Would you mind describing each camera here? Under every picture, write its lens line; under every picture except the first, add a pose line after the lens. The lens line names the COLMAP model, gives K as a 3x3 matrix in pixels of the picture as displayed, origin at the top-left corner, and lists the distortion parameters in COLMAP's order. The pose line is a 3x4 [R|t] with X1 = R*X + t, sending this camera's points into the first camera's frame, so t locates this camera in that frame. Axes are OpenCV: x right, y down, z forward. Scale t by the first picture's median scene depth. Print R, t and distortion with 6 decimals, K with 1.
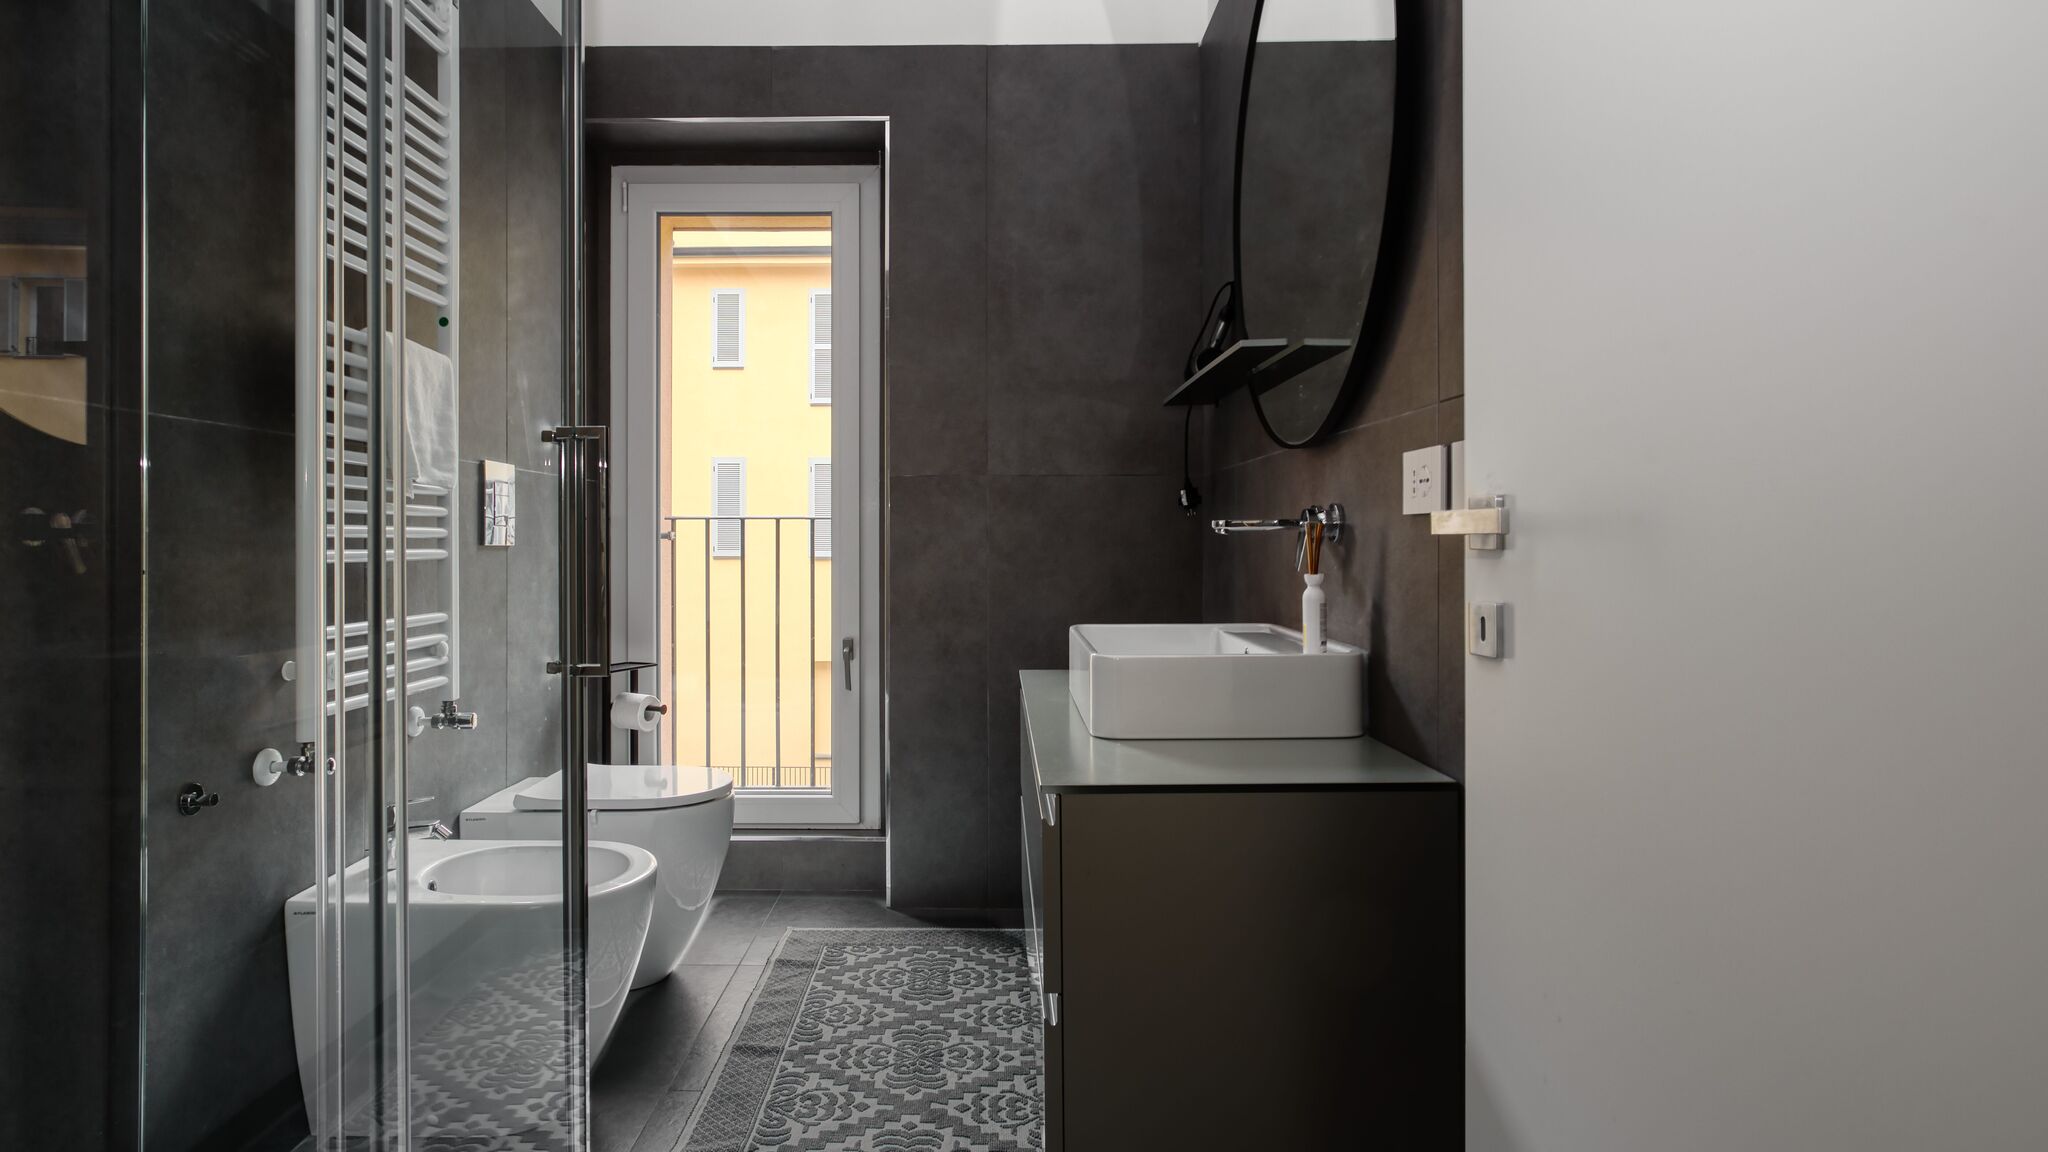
lens RADIAL K [[1077.8, 0, 1022.7], [0, 1077.8, 519.7], [0, 0, 1]] dist [-0.010175, 0.001152]
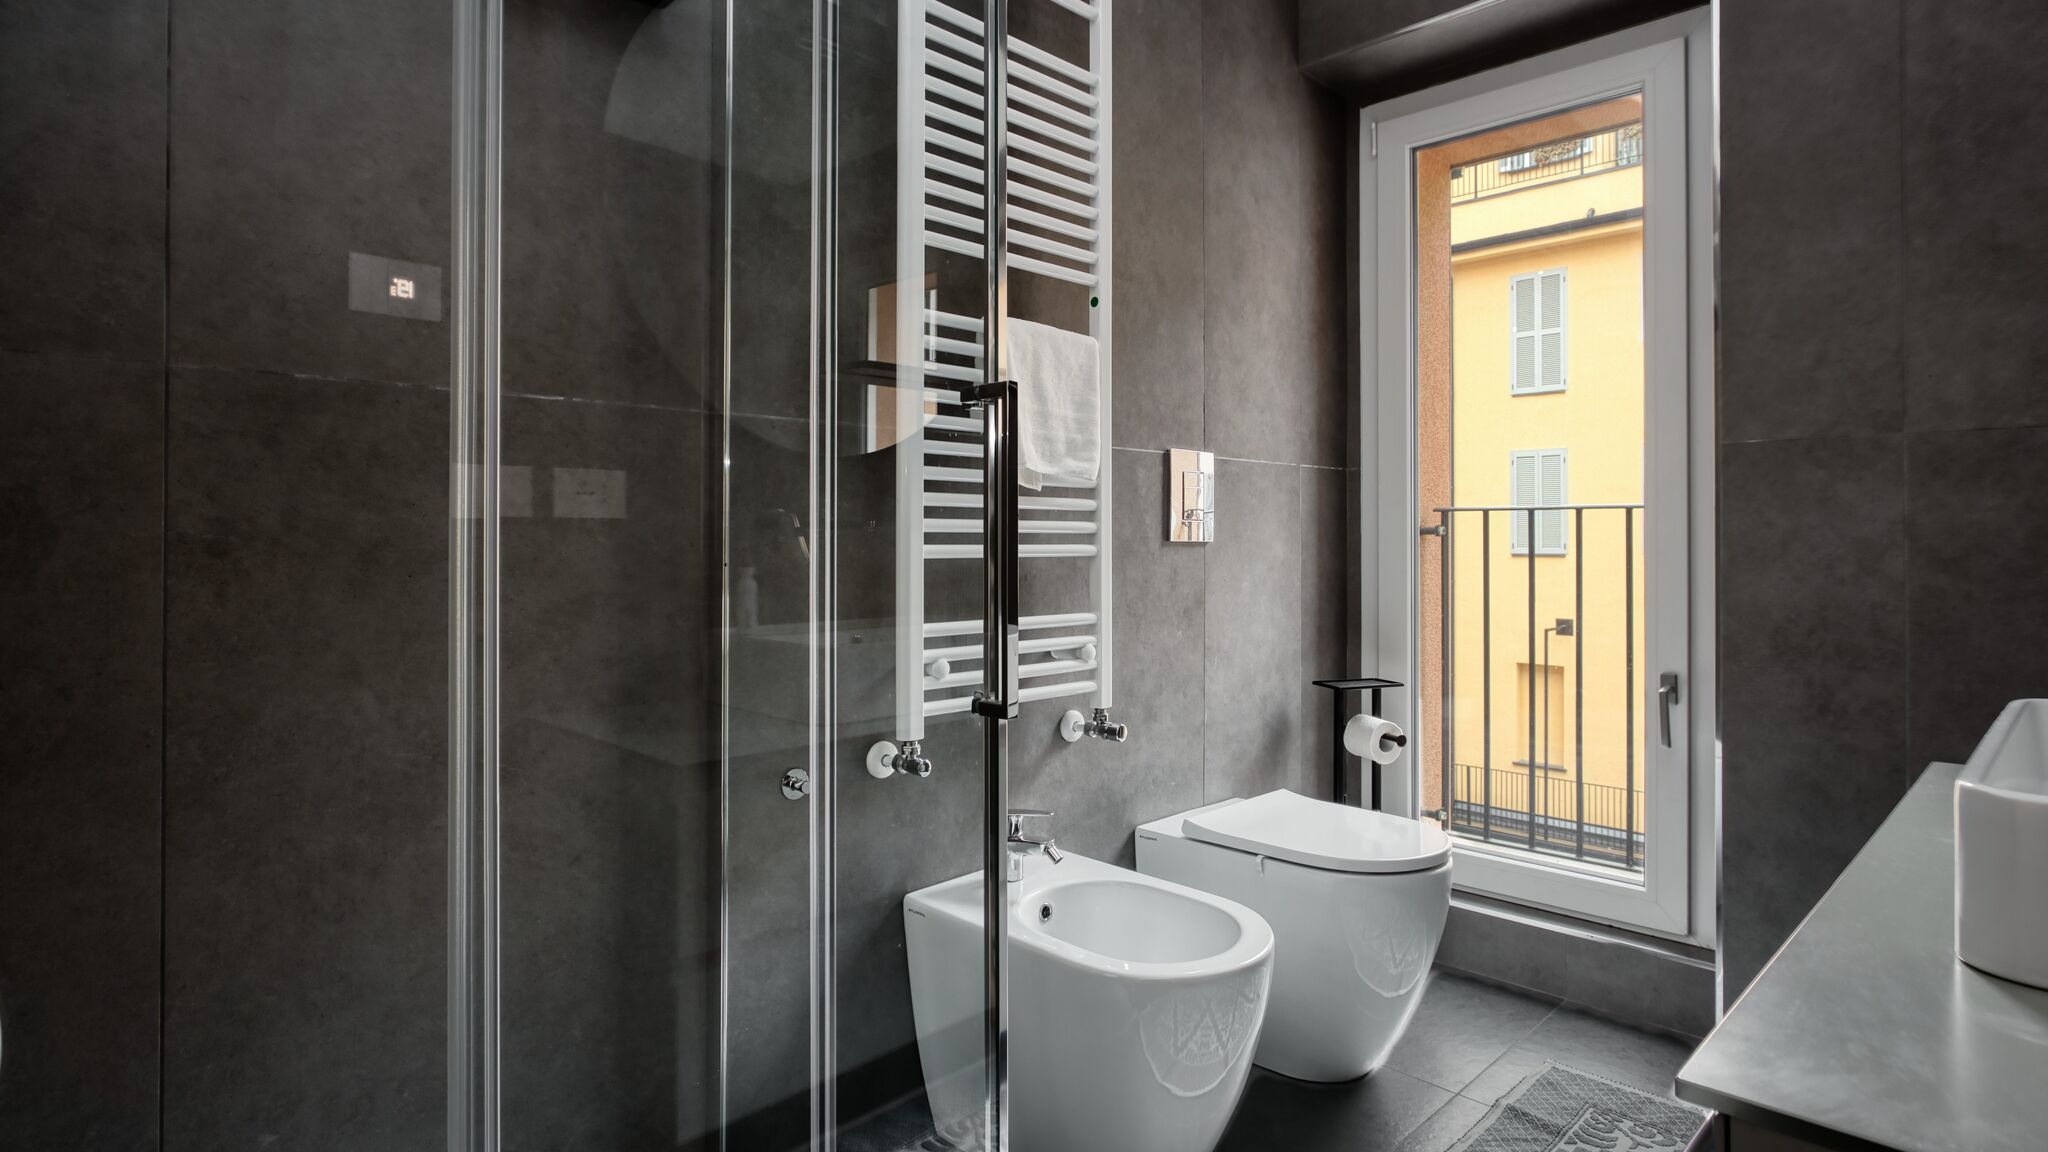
lens RADIAL K [[1077.8, 0, 1022.7], [0, 1077.8, 519.7], [0, 0, 1]] dist [-0.010175, 0.001152]
pose [[0.686938, -0.009297, -0.726657, 0.097575], [0.011851, 0.999929, -0.001590, 0.006015], [0.726620, -0.007520, 0.686999, 0.308850]]
